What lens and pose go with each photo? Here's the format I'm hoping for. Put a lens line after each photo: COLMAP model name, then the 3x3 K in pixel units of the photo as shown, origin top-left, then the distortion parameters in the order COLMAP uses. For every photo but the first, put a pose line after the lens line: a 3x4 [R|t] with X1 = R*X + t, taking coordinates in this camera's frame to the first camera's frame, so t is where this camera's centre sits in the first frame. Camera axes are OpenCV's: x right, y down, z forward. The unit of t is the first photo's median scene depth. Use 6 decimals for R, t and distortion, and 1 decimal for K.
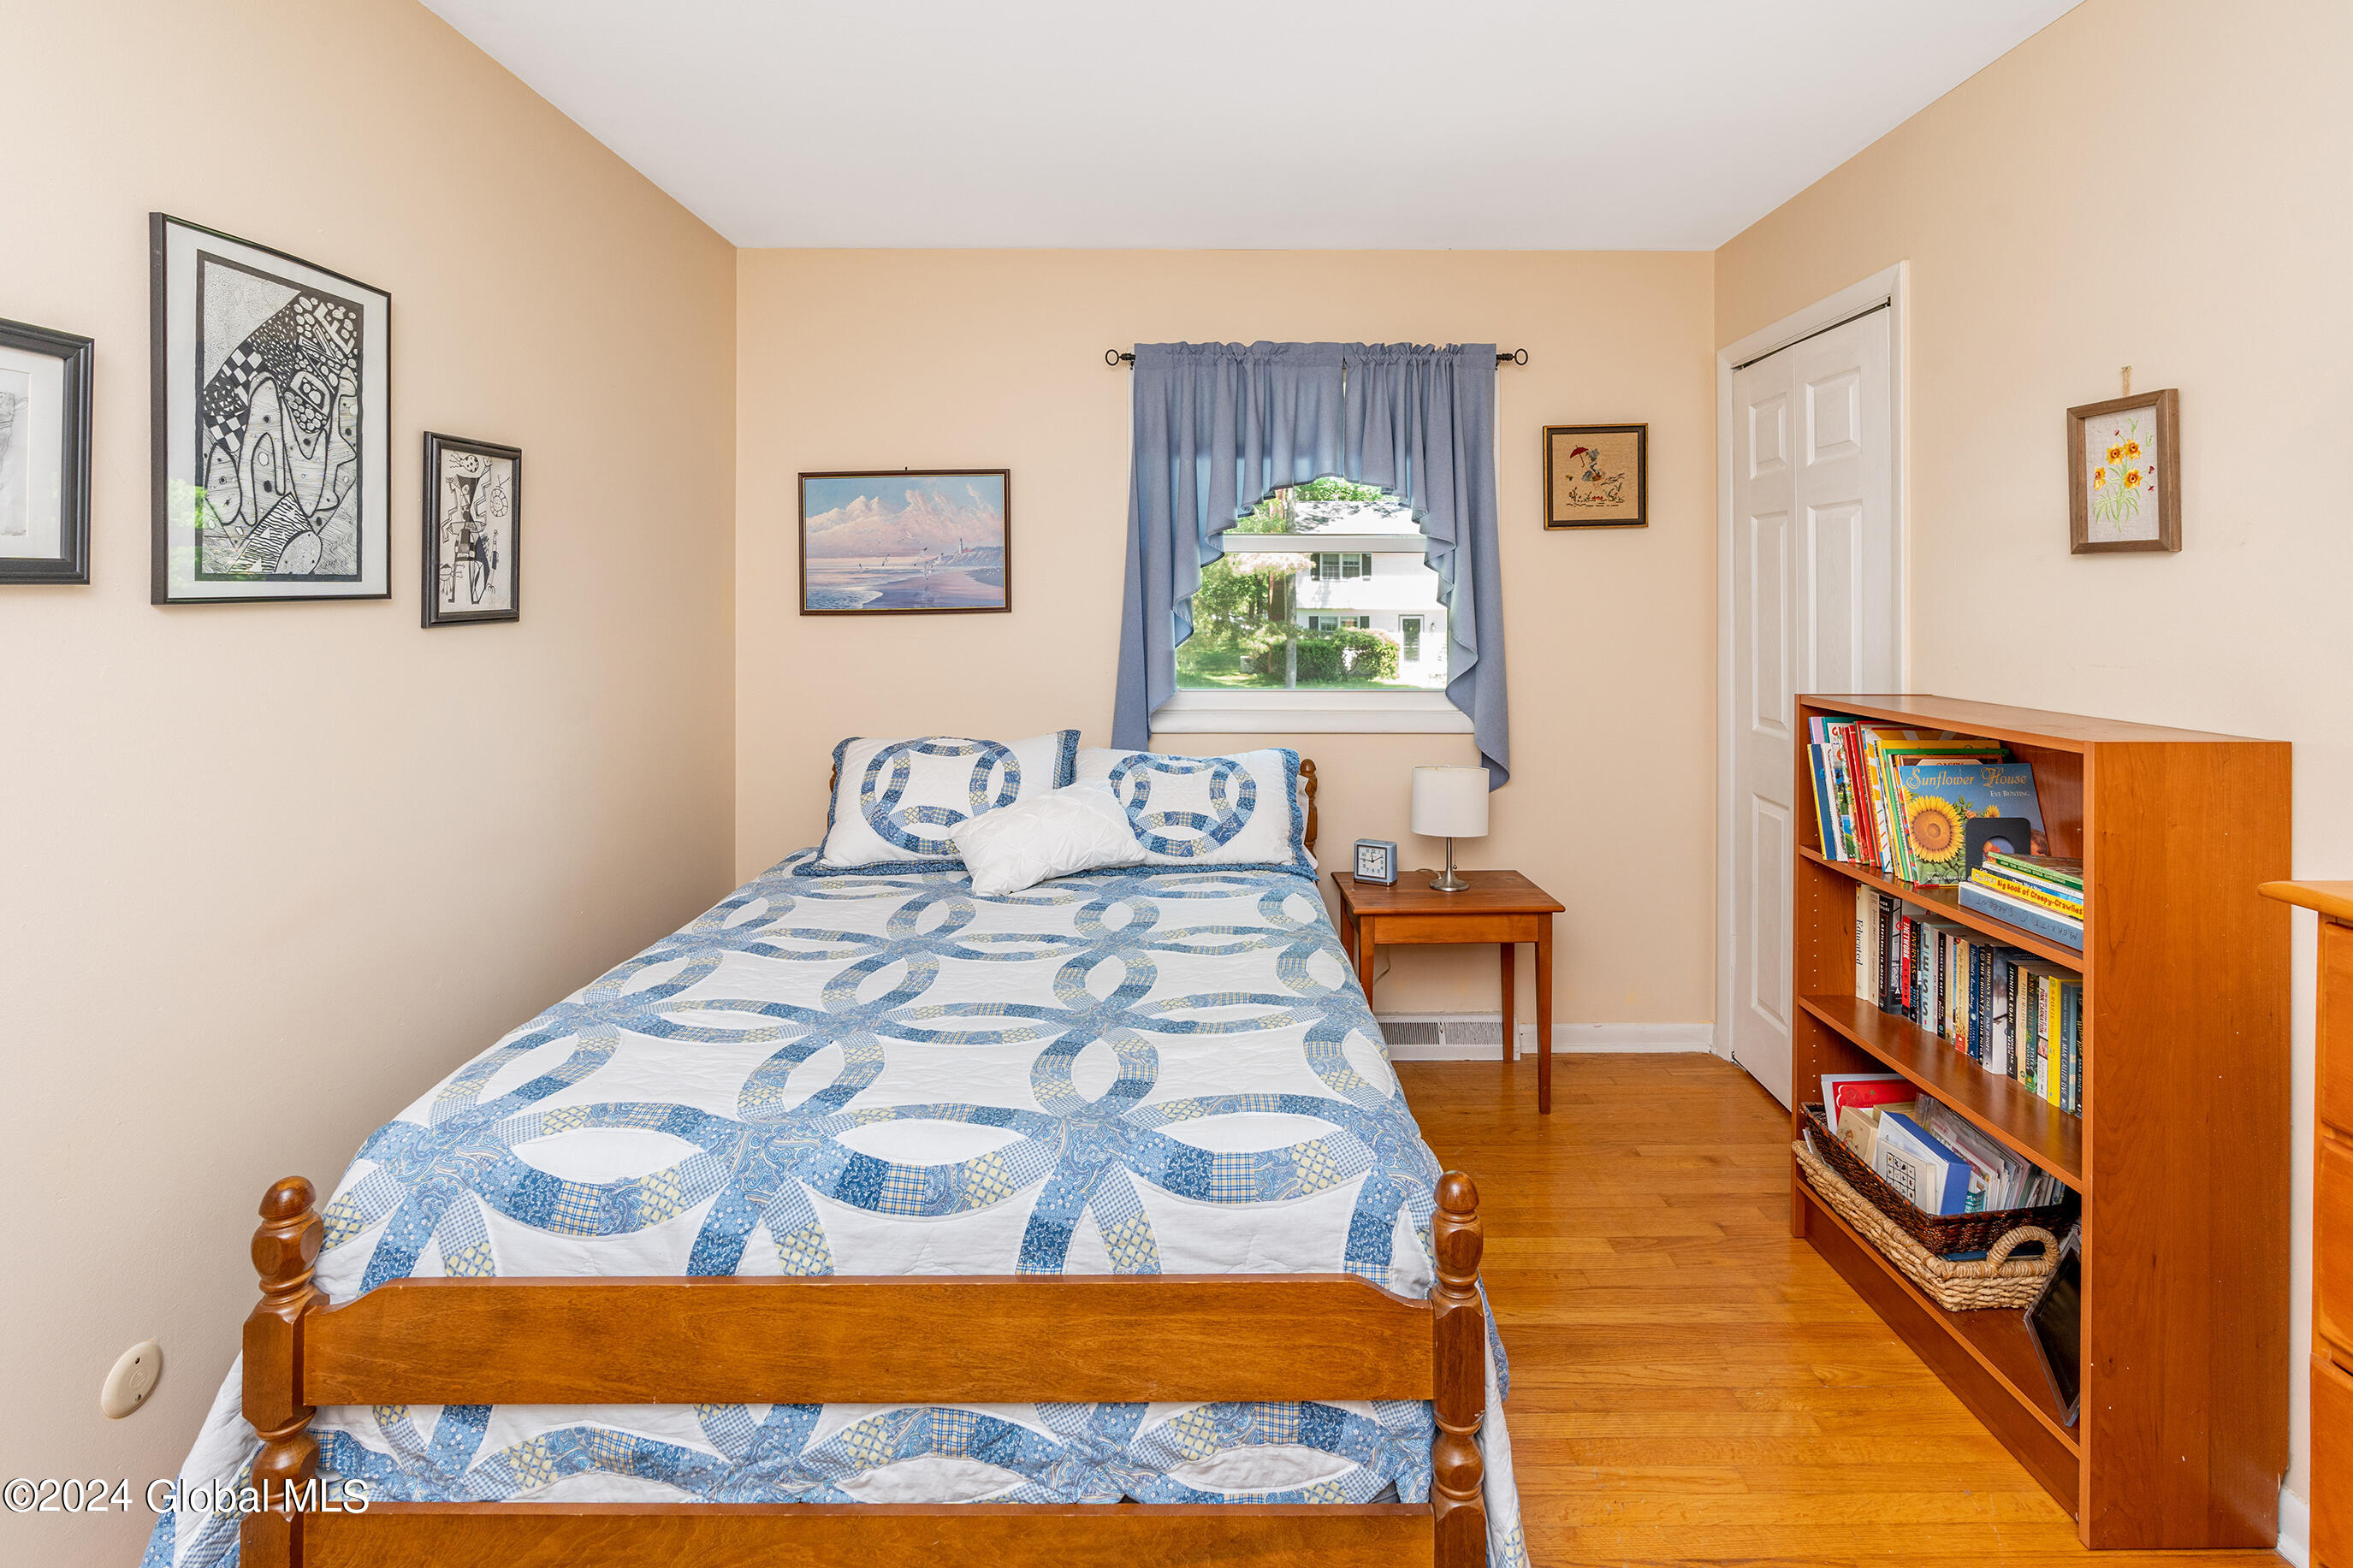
lens RADIAL K [[1400.0, 0, 1172.2], [0, 1400.0, 810.9], [0, 0, 1]] dist [-0.000706, 0.000209]
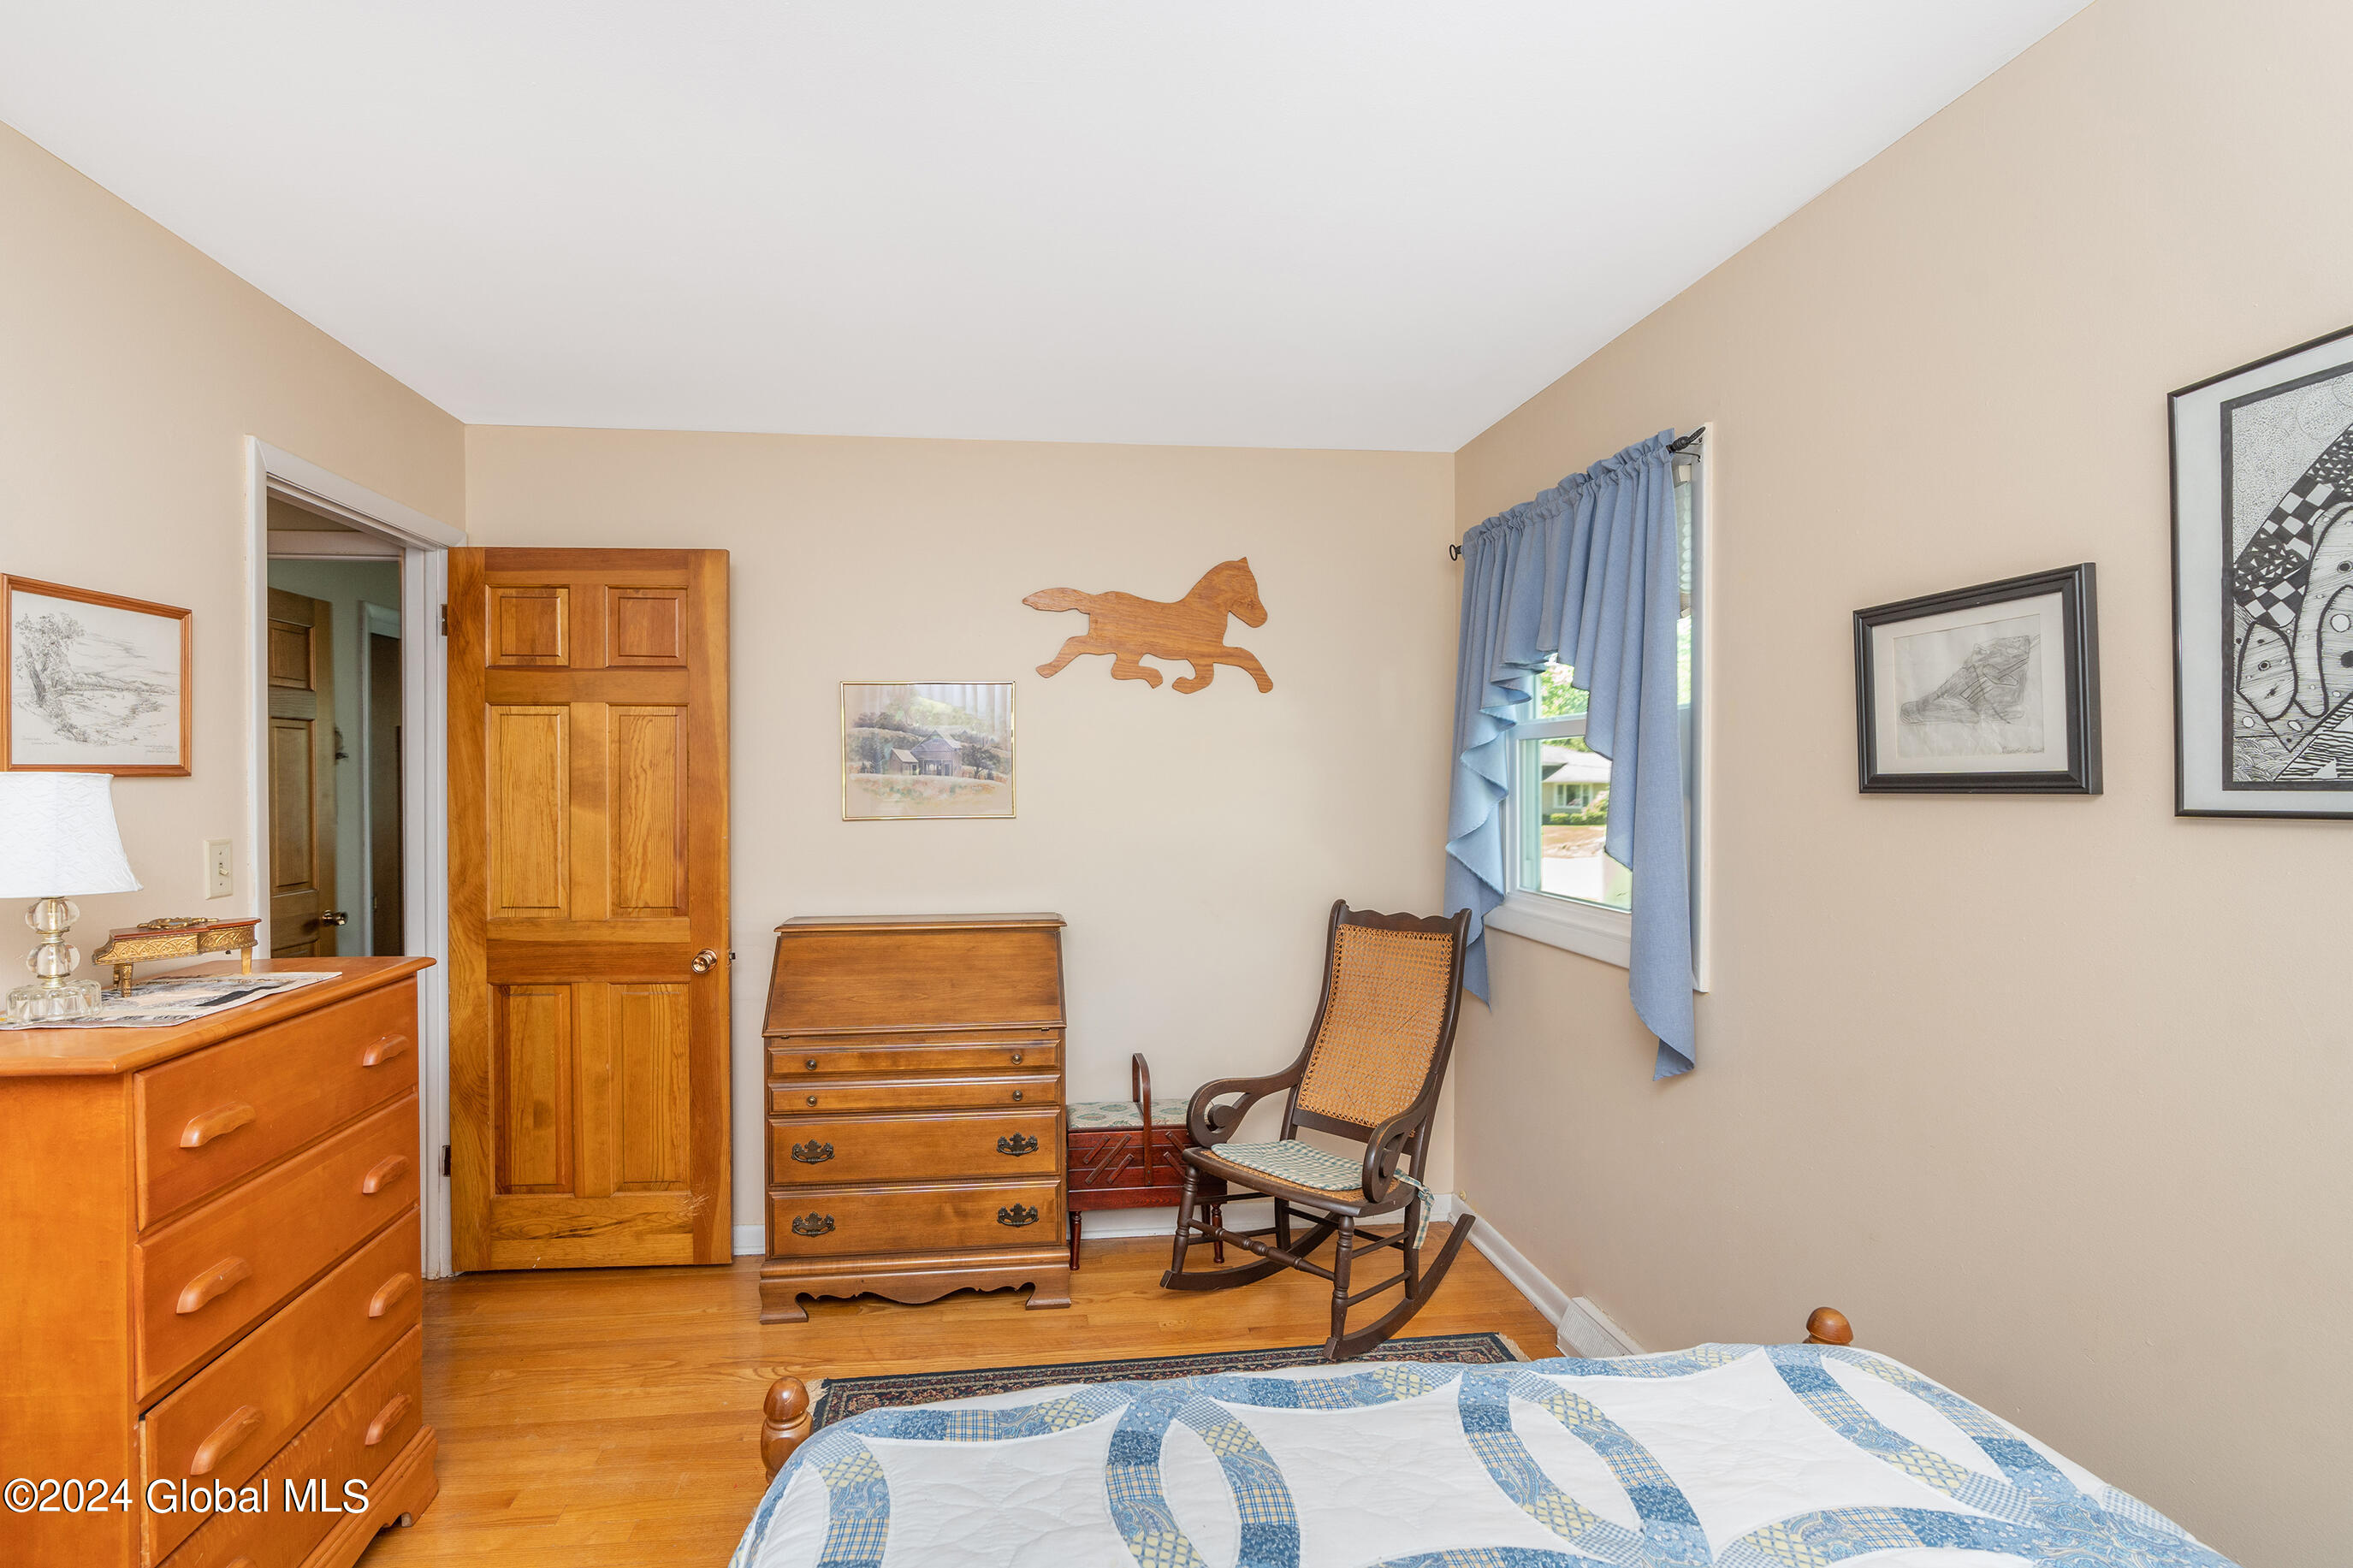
lens RADIAL K [[1400.0, 0, 1172.2], [0, 1400.0, 810.9], [0, 0, 1]] dist [-0.000706, 0.000209]
pose [[-0.989964, 0.007820, -0.141107, 0.048678], [-0.017143, 0.984450, 0.174826, -0.283509], [0.140280, 0.175490, -0.974436, 1.702733]]
